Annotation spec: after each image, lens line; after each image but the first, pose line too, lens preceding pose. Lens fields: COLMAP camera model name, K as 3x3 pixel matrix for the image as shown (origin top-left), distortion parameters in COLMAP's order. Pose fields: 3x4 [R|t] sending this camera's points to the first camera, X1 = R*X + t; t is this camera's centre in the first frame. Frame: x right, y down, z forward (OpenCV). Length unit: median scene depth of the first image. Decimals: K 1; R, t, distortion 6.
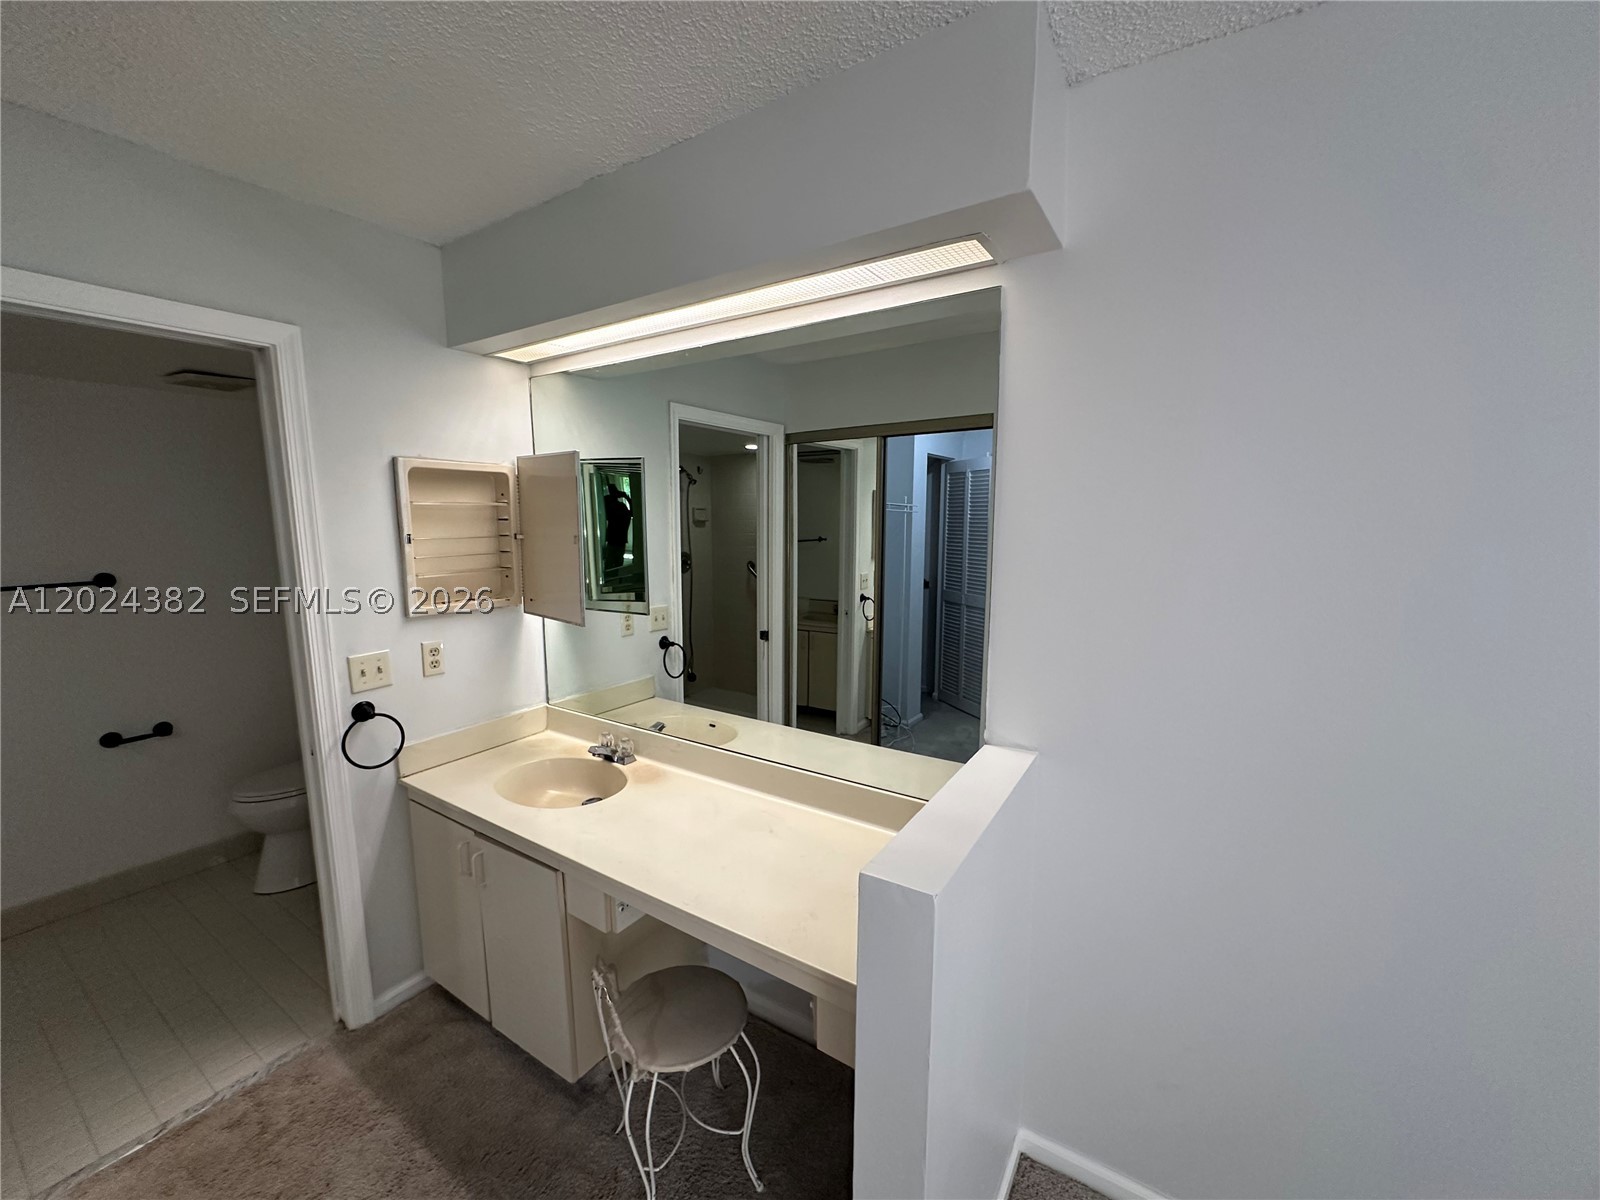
lens RADIAL K [[640.8, 0, 800.0], [0, 640.8, 600.0], [0, 0, 1]] dist [-0.002444, -0.000226]
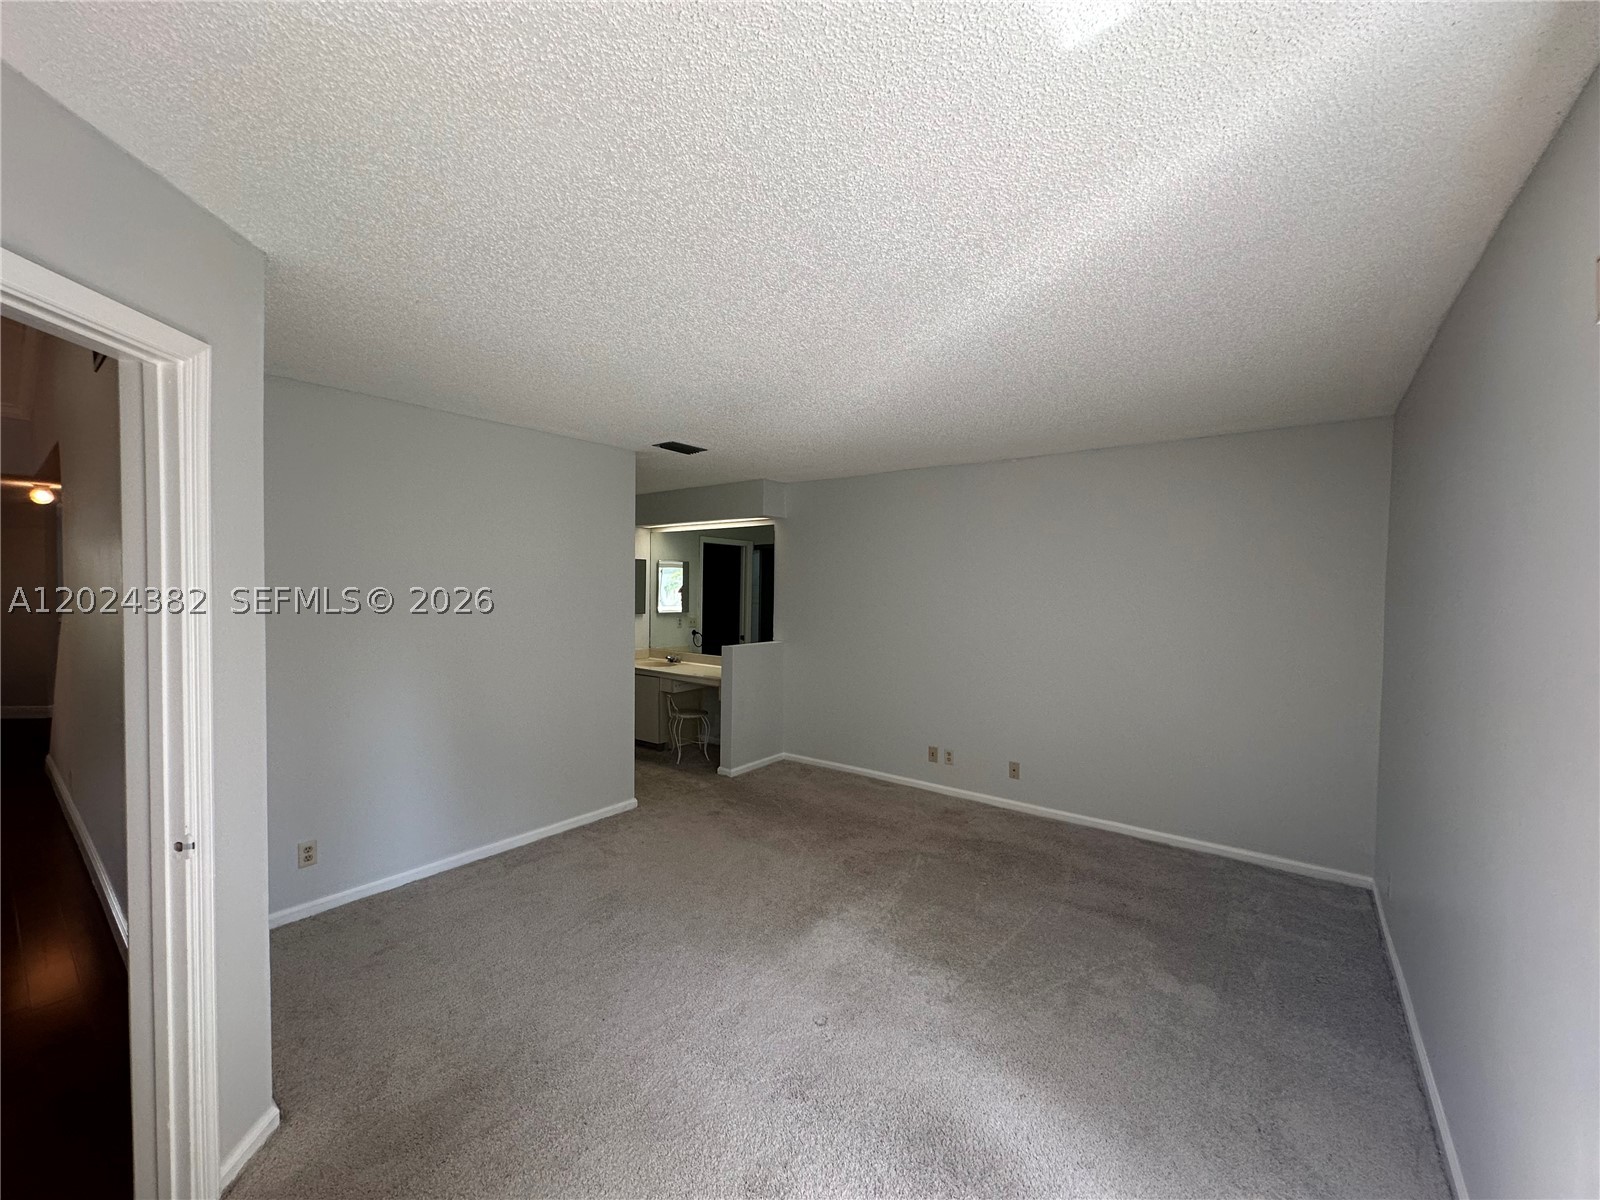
lens RADIAL K [[640.8, 0, 800.0], [0, 640.8, 600.0], [0, 0, 1]] dist [-0.002444, -0.000226]
pose [[0.996879, 0.012322, -0.077981, 0.558577], [-0.020869, 0.993739, -0.109759, 0.298983], [0.076140, 0.111044, 0.990895, -2.067567]]
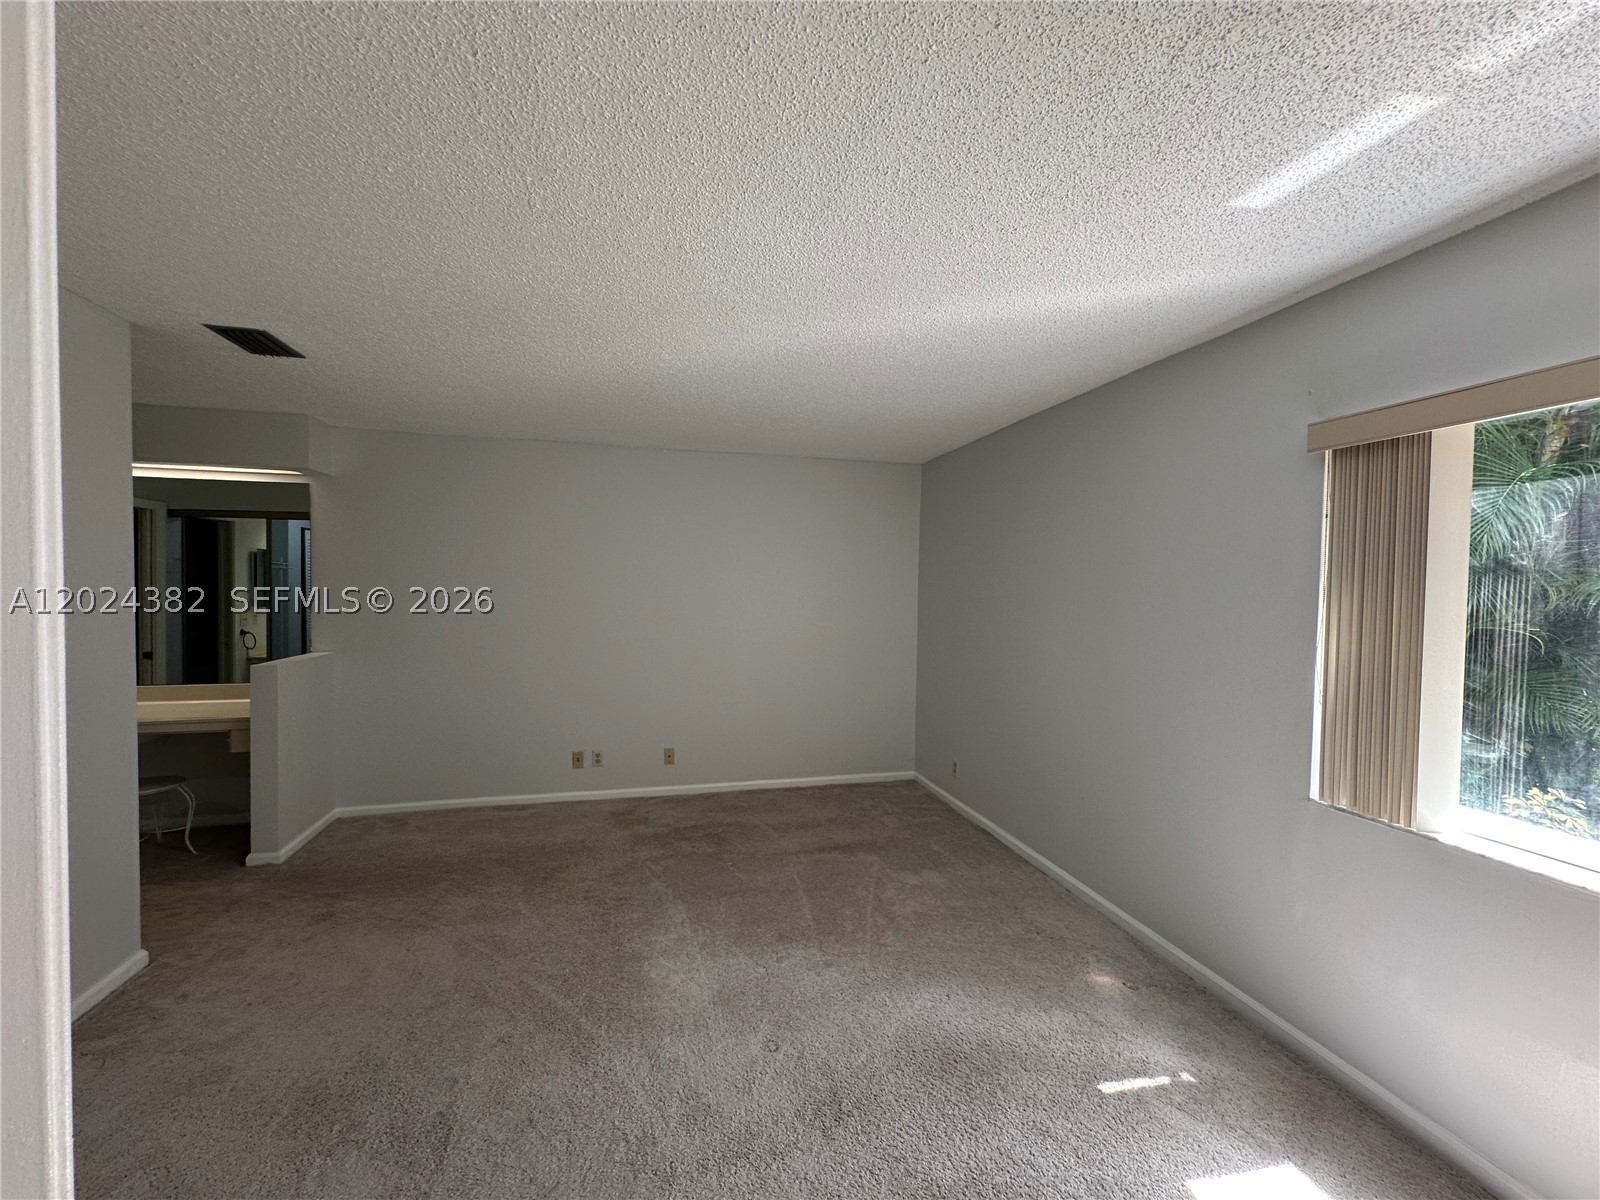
lens RADIAL K [[640.8, 0, 800.0], [0, 640.8, 600.0], [0, 0, 1]] dist [-0.002444, -0.000226]
pose [[0.679786, -0.007799, 0.733369, -0.199470], [0.084896, 0.994058, -0.068123, 0.271387], [-0.728480, 0.108569, 0.676409, -1.675173]]
